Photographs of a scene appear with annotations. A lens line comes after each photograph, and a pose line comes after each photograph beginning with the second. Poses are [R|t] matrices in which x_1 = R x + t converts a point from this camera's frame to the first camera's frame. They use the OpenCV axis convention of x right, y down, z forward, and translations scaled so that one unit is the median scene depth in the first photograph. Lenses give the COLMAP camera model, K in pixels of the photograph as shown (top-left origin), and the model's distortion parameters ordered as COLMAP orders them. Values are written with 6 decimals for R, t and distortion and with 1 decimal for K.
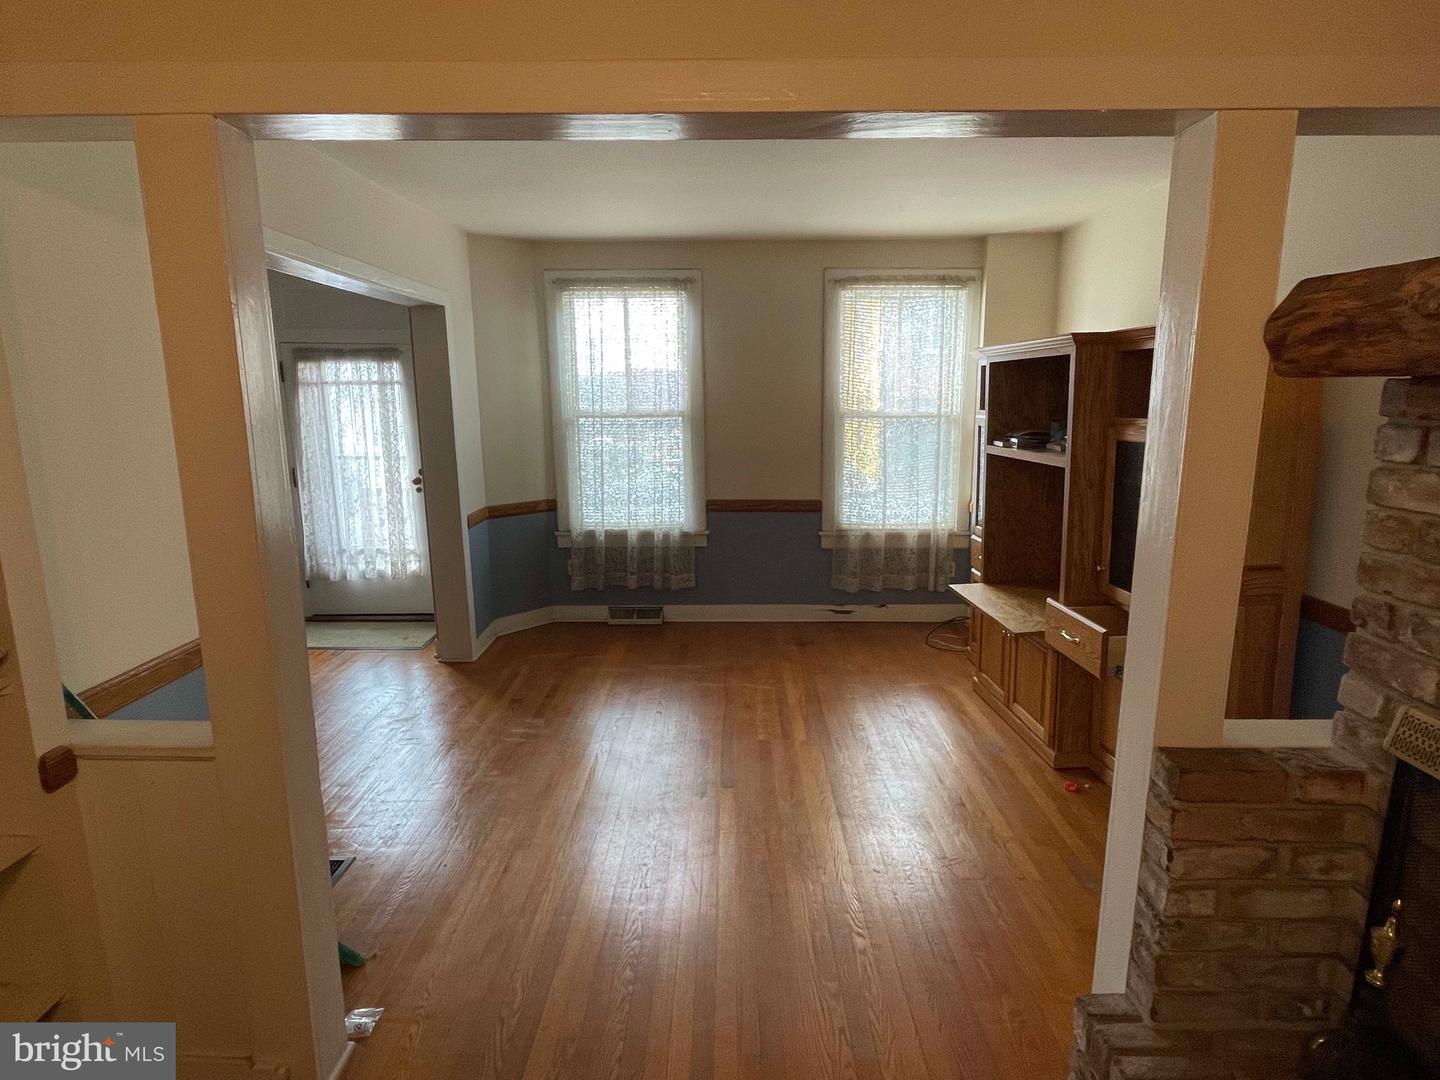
lens RADIAL K [[779.7, 0, 719.3], [0, 779.7, 540.4], [0, 0, 1]] dist [-0.005930, -0.001842]
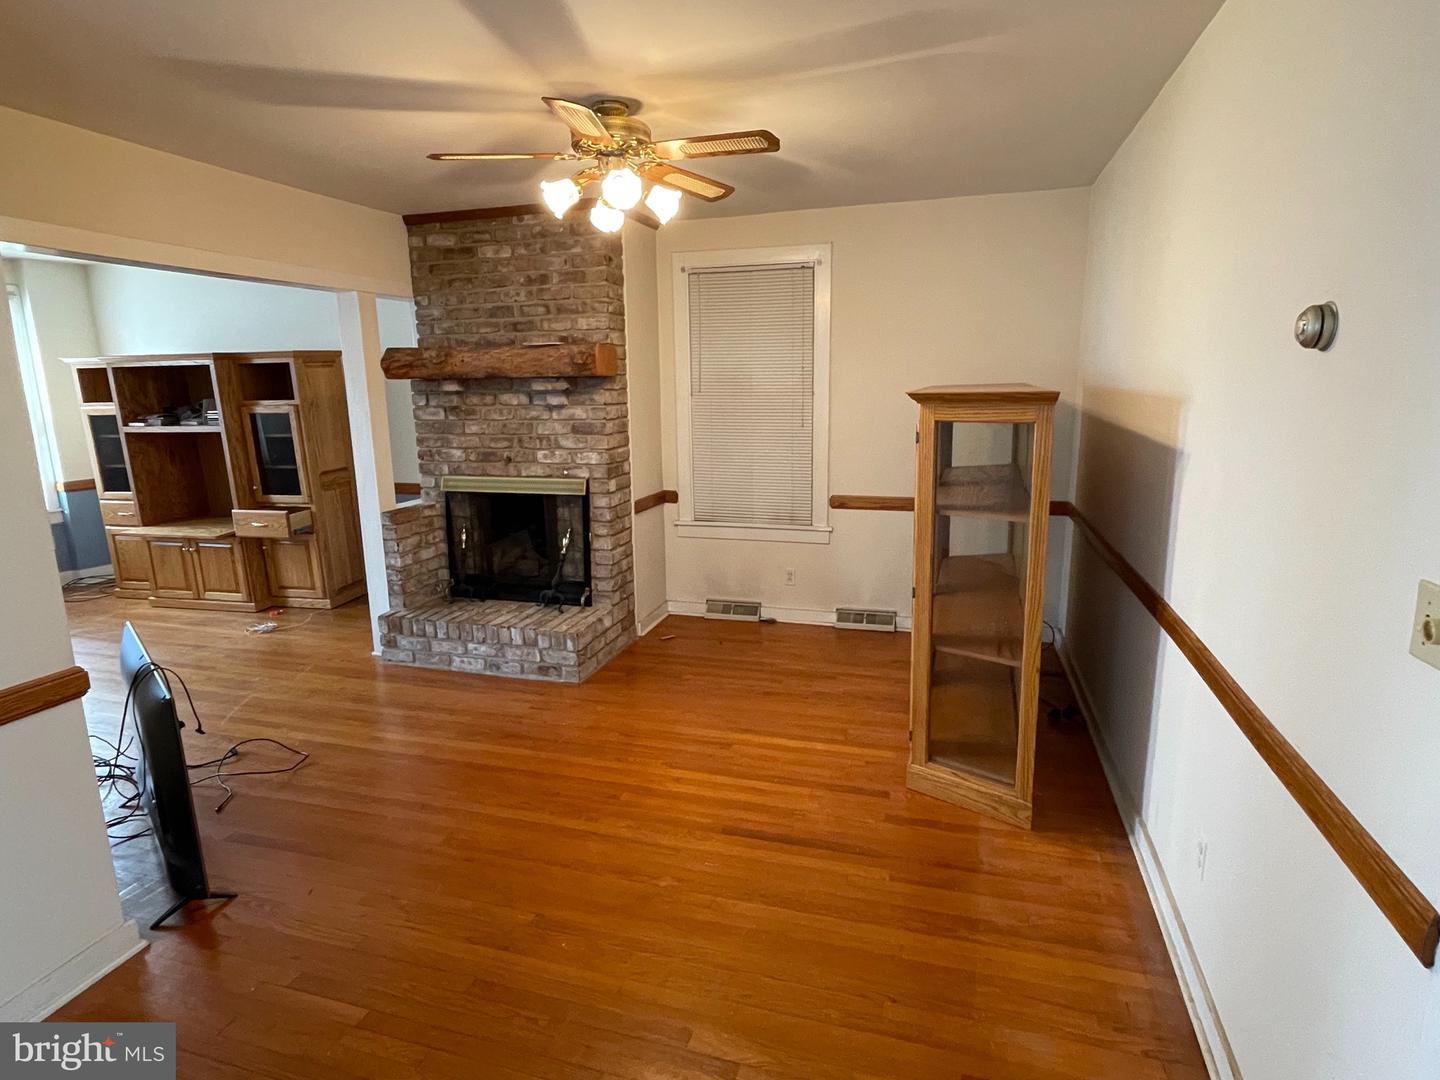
lens RADIAL K [[779.7, 0, 722.2], [0, 779.7, 542.8], [0, 0, 1]] dist [-0.005930, -0.001842]
pose [[0.273279, -0.195572, 0.941844, -1.834495], [0.190569, 0.970715, 0.146273, 0.205768], [-0.942869, 0.139513, 0.302546, -1.023784]]
